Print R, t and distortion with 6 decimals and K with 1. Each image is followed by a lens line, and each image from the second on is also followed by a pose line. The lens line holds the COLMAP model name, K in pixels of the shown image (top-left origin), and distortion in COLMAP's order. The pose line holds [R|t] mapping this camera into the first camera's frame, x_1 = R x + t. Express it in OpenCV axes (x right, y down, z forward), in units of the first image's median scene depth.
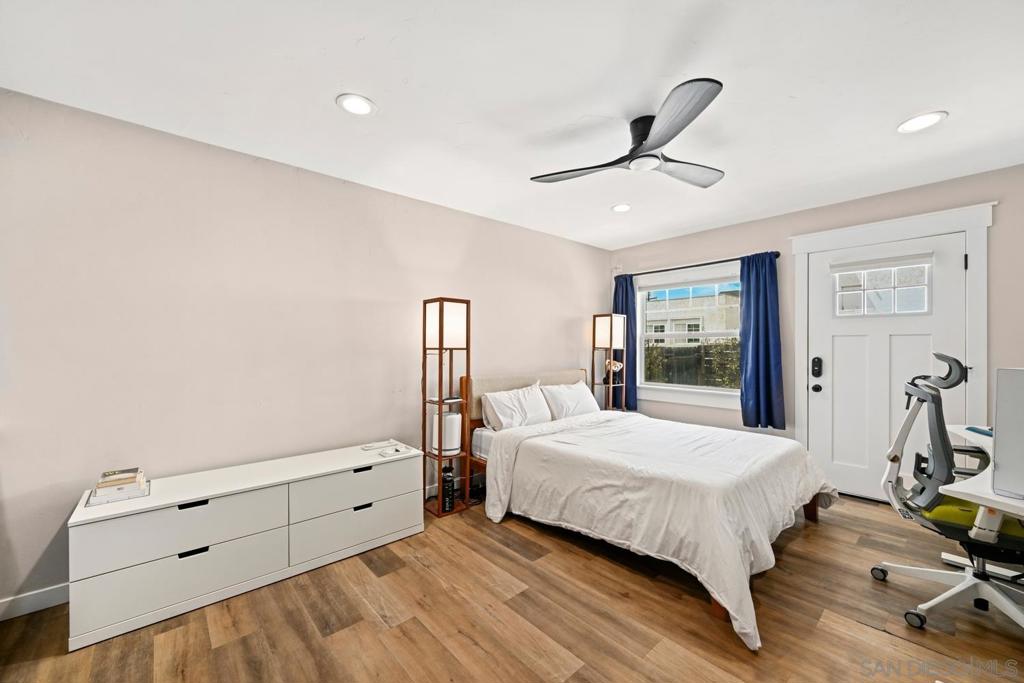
lens RADIAL K [[399.9, 0, 516.3], [0, 399.9, 343.7], [0, 0, 1]] dist [0.000857, -0.000169]
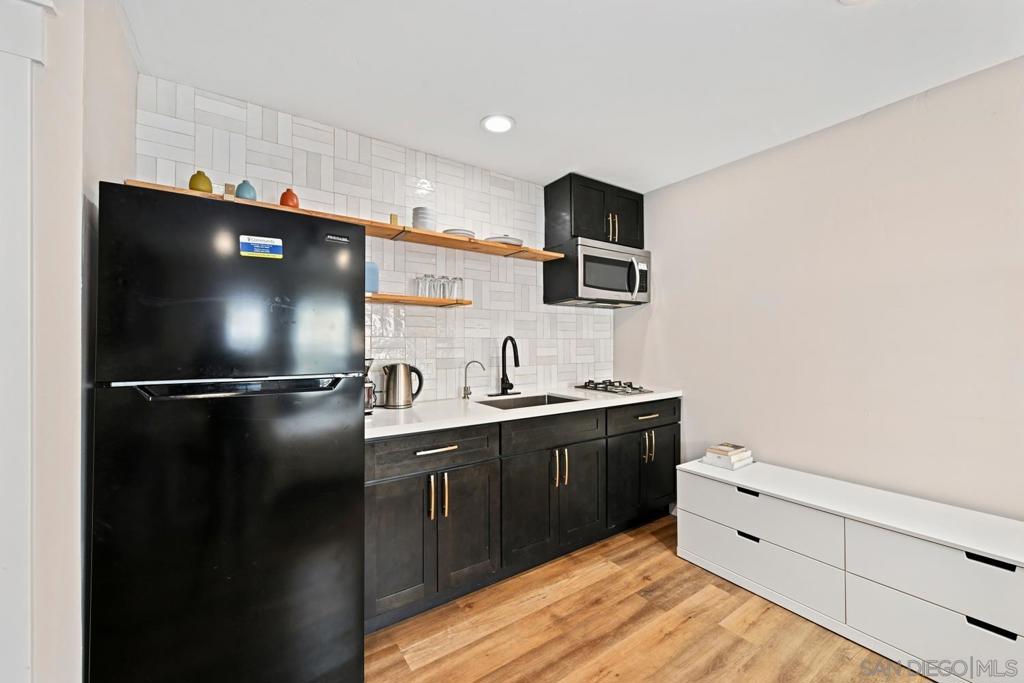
lens RADIAL K [[399.9, 0, 516.3], [0, 399.9, 343.7], [0, 0, 1]] dist [0.000857, -0.000169]
pose [[-0.114205, -0.000153, -0.993457, 0.349887], [0.002738, 0.999996, -0.000469, 0.004960], [0.993453, -0.002773, -0.114205, 0.542323]]
